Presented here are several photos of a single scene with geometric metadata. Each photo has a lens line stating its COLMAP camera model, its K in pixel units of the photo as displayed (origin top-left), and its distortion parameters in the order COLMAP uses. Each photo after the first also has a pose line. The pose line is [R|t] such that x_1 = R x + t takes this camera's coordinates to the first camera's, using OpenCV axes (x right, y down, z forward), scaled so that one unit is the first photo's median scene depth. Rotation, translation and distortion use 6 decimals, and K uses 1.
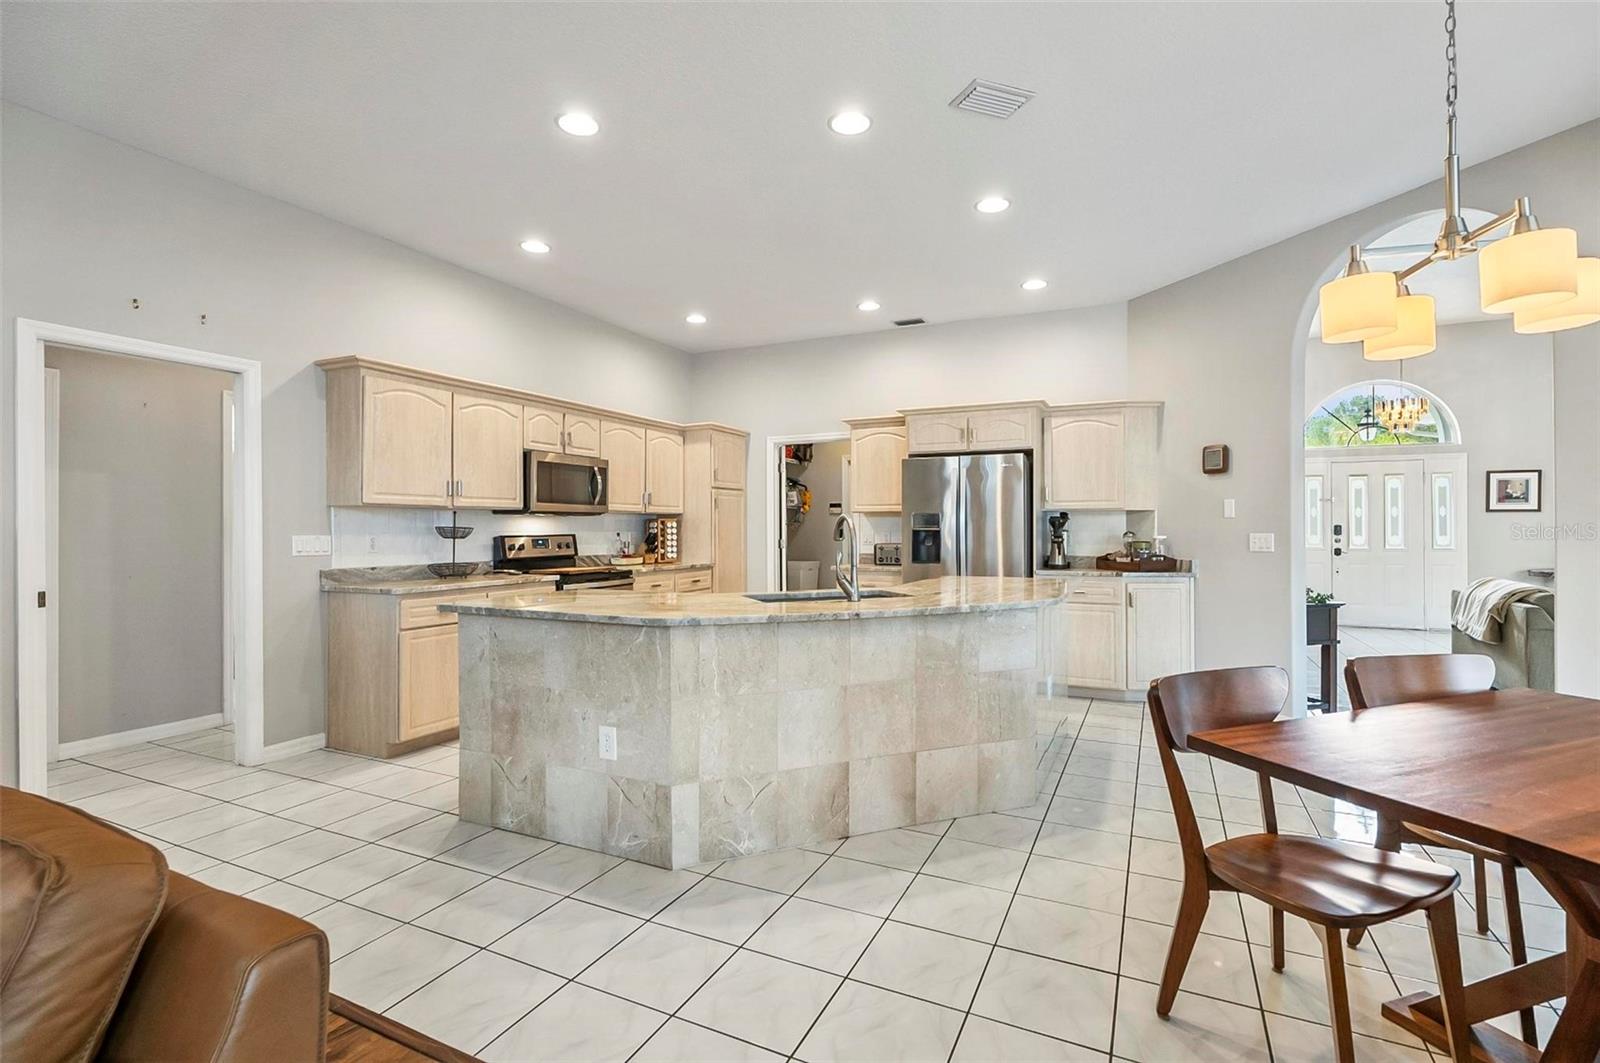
lens RADIAL K [[742.6, 0, 798.7], [0, 742.6, 529.0], [0, 0, 1]] dist [0.005029, -0.001557]
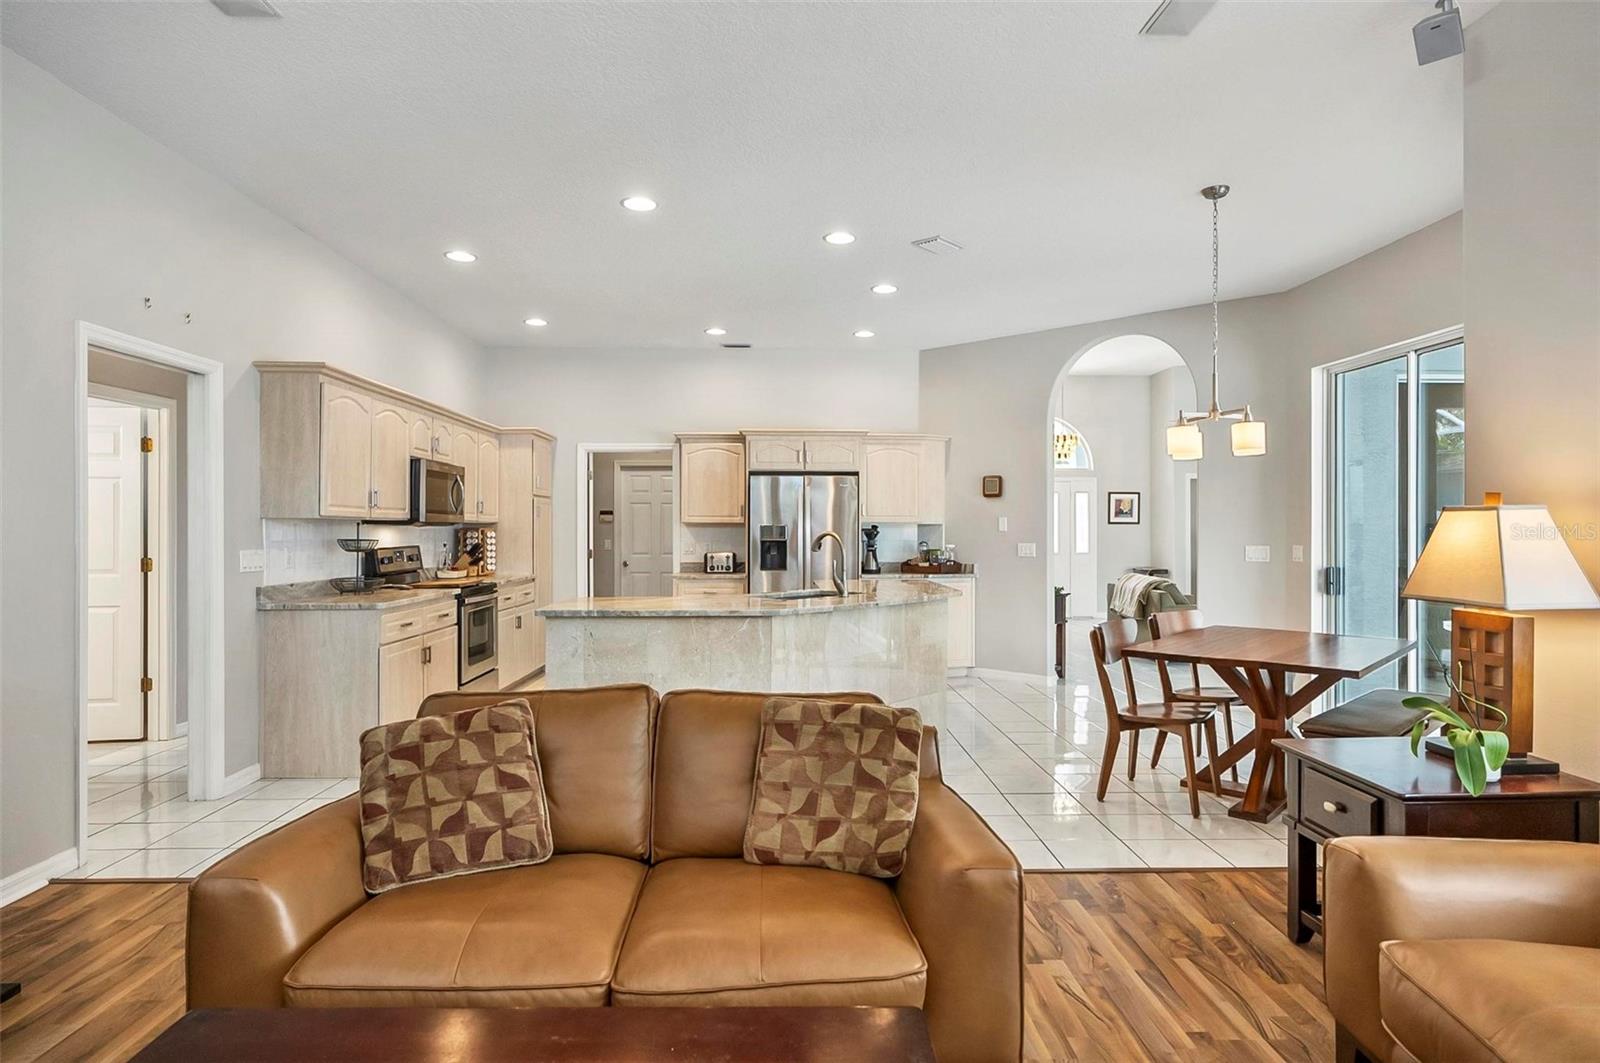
lens RADIAL K [[917.5, 0, 799.7], [0, 917.5, 532.5], [0, 0, 1]] dist [-0.004706, 0.003165]
pose [[0.886424, 0.001535, 0.462872, -0.446780], [-0.001744, 0.999998, 0.000024, -0.011062], [-0.462871, -0.000828, 0.886425, -0.250762]]
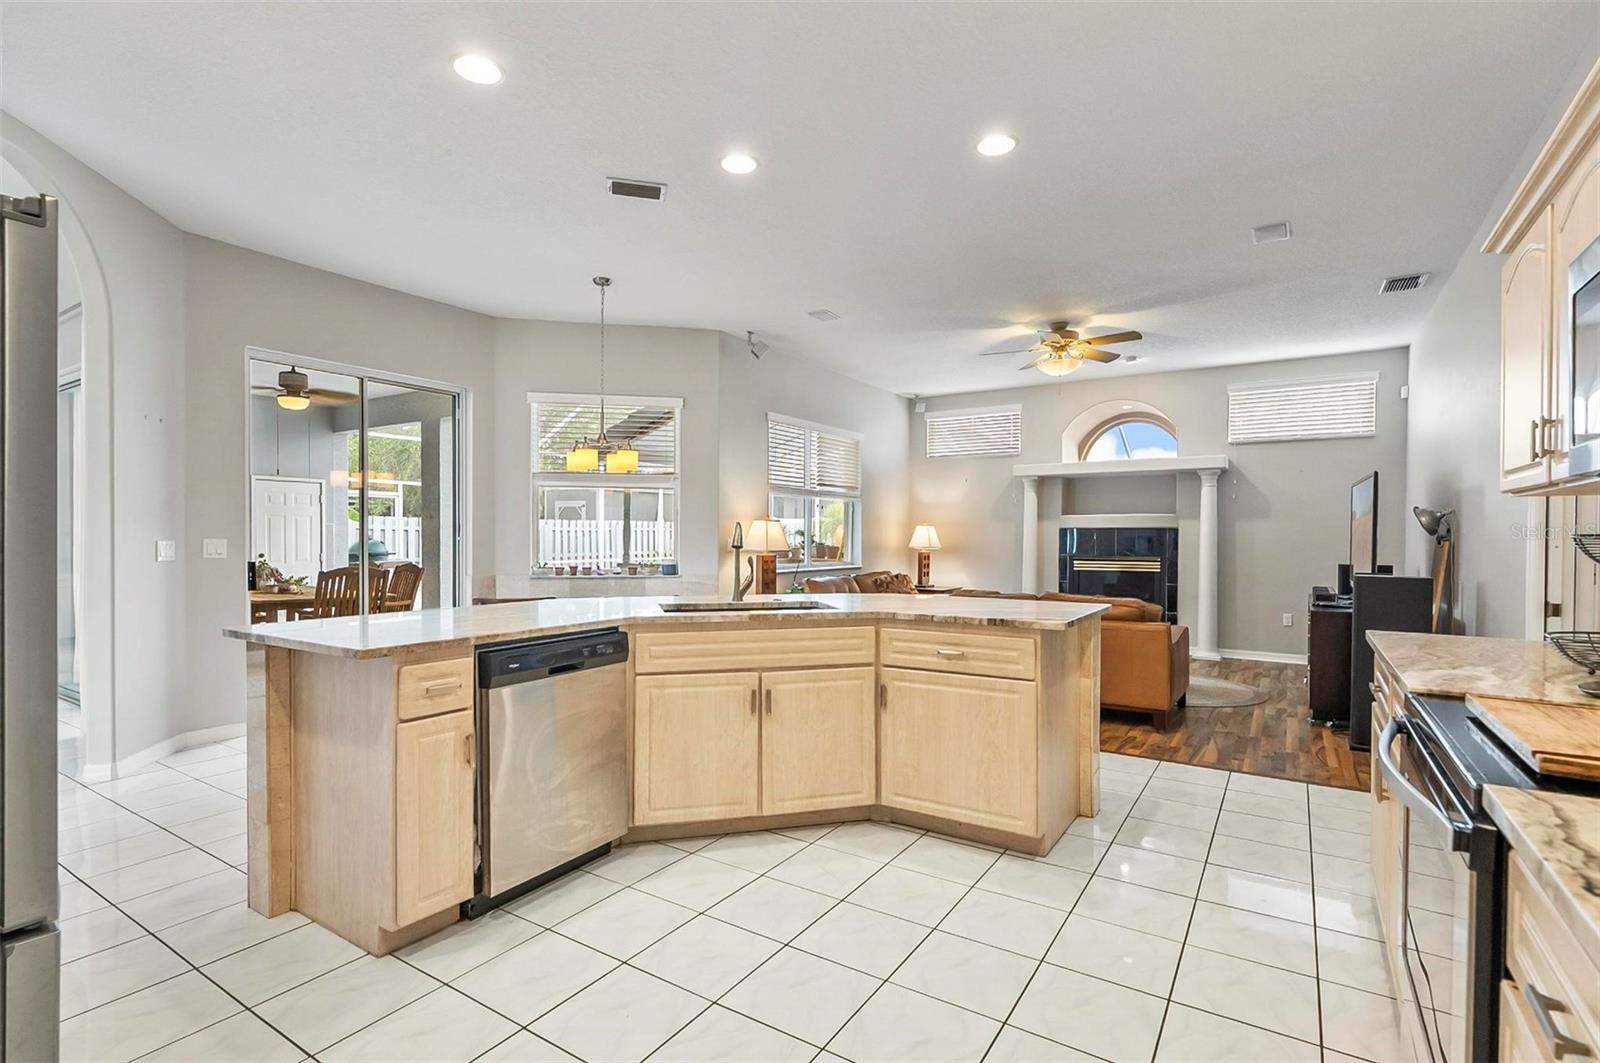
lens RADIAL K [[742.6, 0, 813.5], [0, 742.6, 534.2], [0, 0, 1]] dist [0.005029, -0.001557]
pose [[-0.994643, -0.002123, 0.103347, -0.091125], [-0.001975, 0.999997, 0.001529, -0.003166], [-0.103350, 0.001317, -0.994644, 1.233998]]
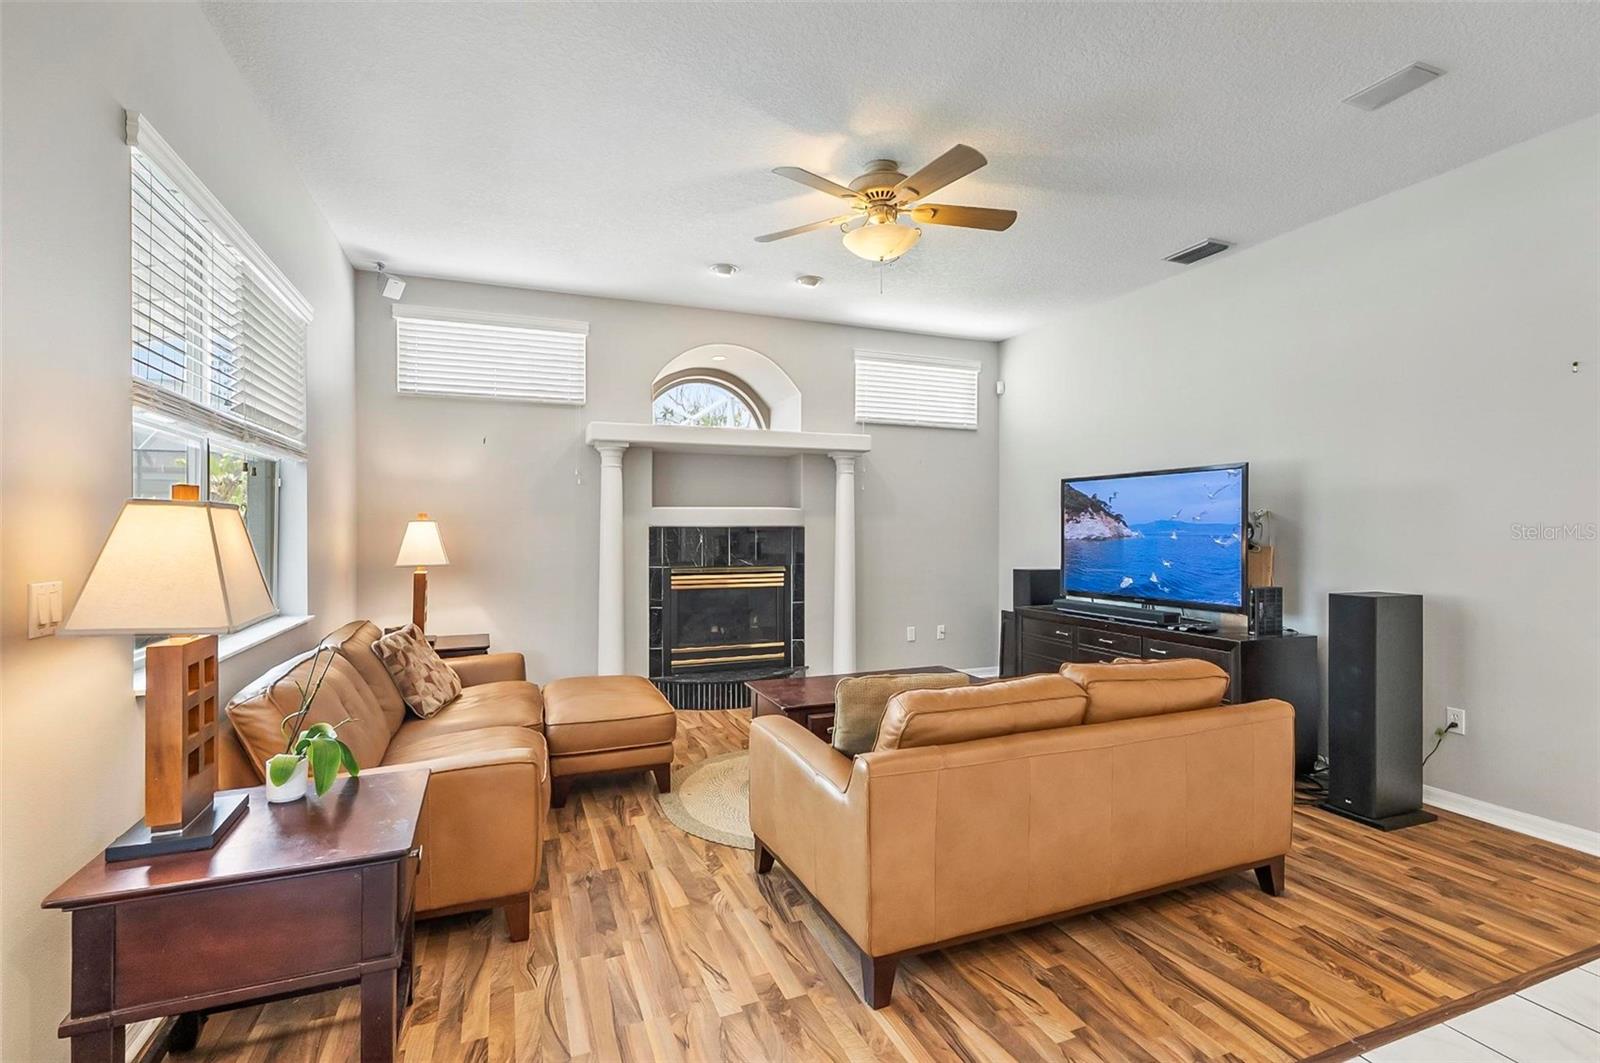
lens RADIAL K [[742.6, 0, 808.1], [0, 742.6, 526.9], [0, 0, 1]] dist [0.005029, -0.001557]
pose [[-0.667354, 0.000916, -0.744740, 0.174117], [-0.000297, 0.999999, 0.001496, -0.016714], [0.744741, 0.001219, -0.667353, 0.421741]]
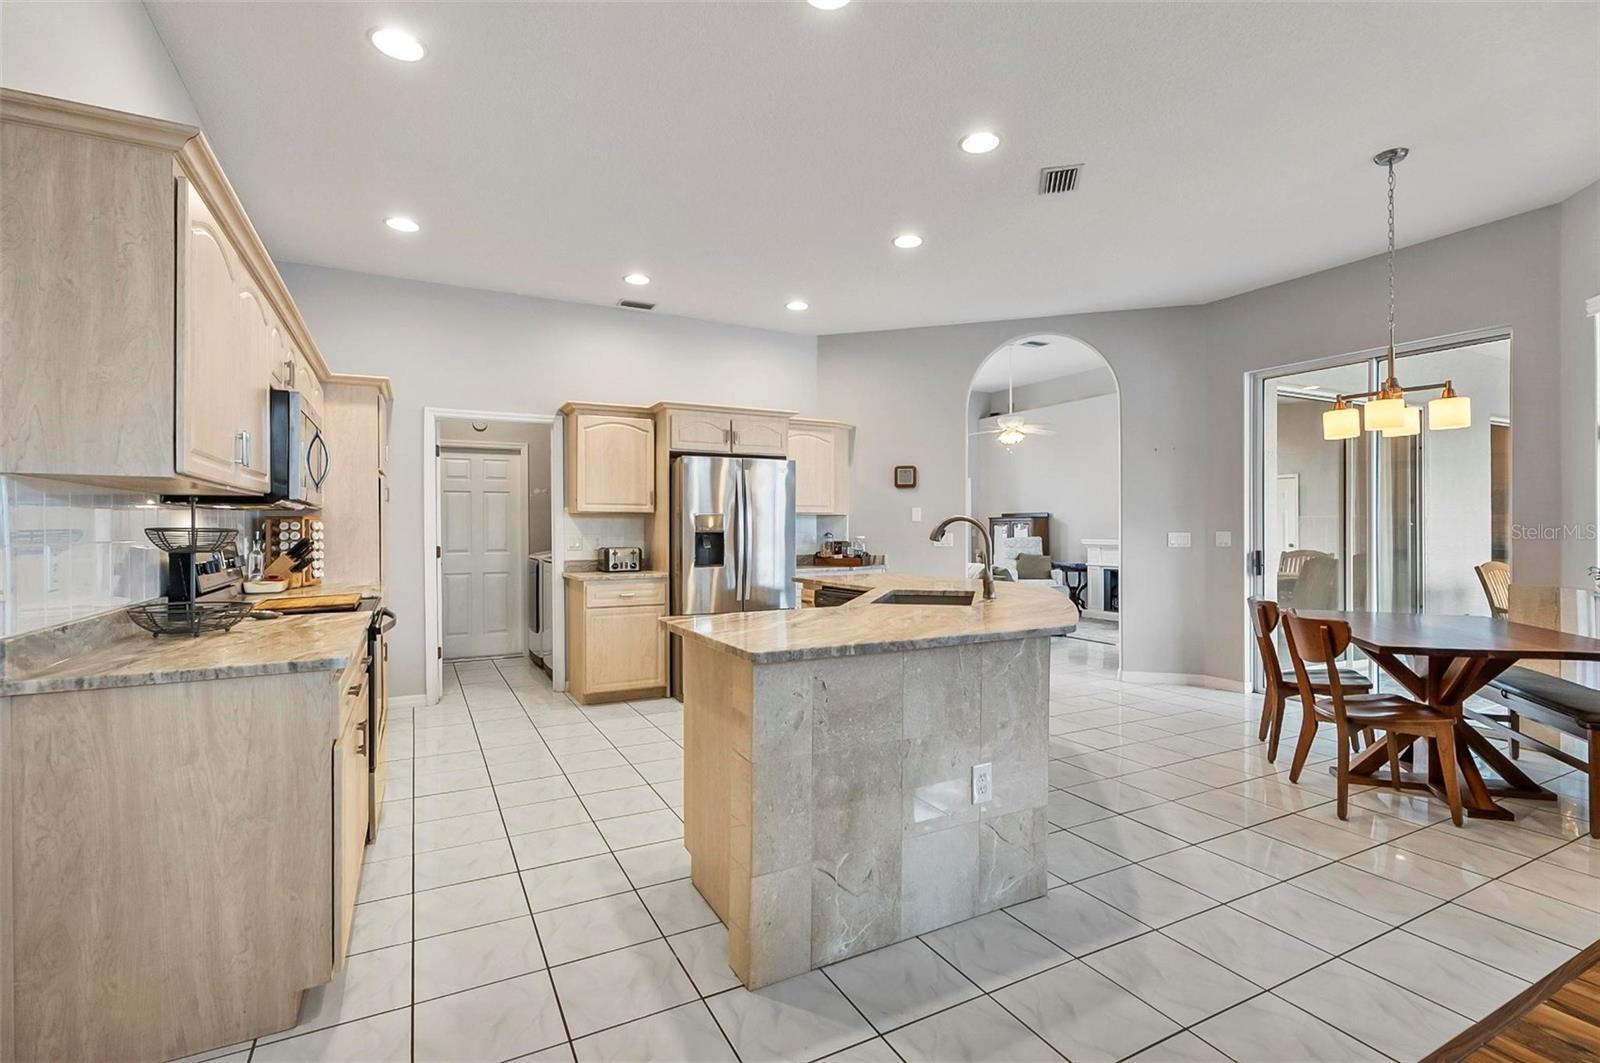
lens RADIAL K [[742.6, 0, 801.8], [0, 742.6, 533.1], [0, 0, 1]] dist [0.005029, -0.001557]
pose [[0.590231, -0.005053, 0.807219, -0.550207], [0.004320, 0.999986, 0.003101, 0.000168], [-0.807223, 0.001657, 0.590244, 0.346963]]
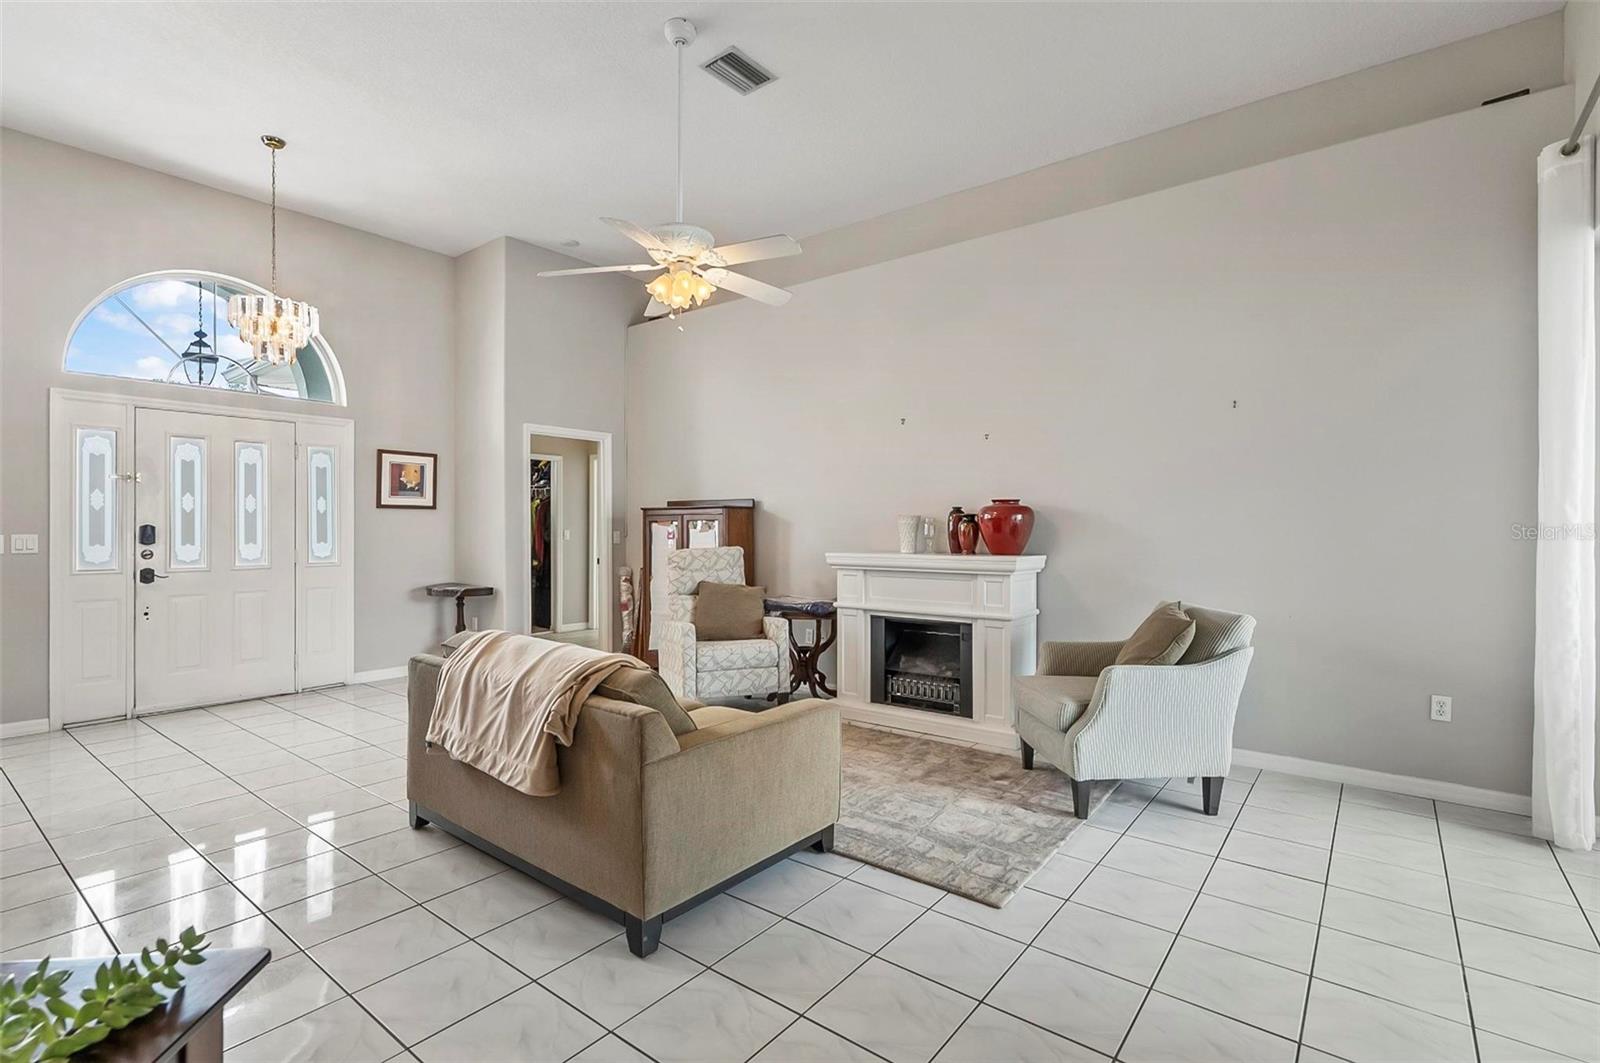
lens RADIAL K [[742.6, 0, 804.3], [0, 742.6, 526.0], [0, 0, 1]] dist [0.005029, -0.001557]
pose [[0.205098, 0.004045, 0.978733, 0.505434], [-0.000094, 0.999992, -0.004113, -0.004574], [-0.978741, 0.000751, 0.205097, 0.727657]]
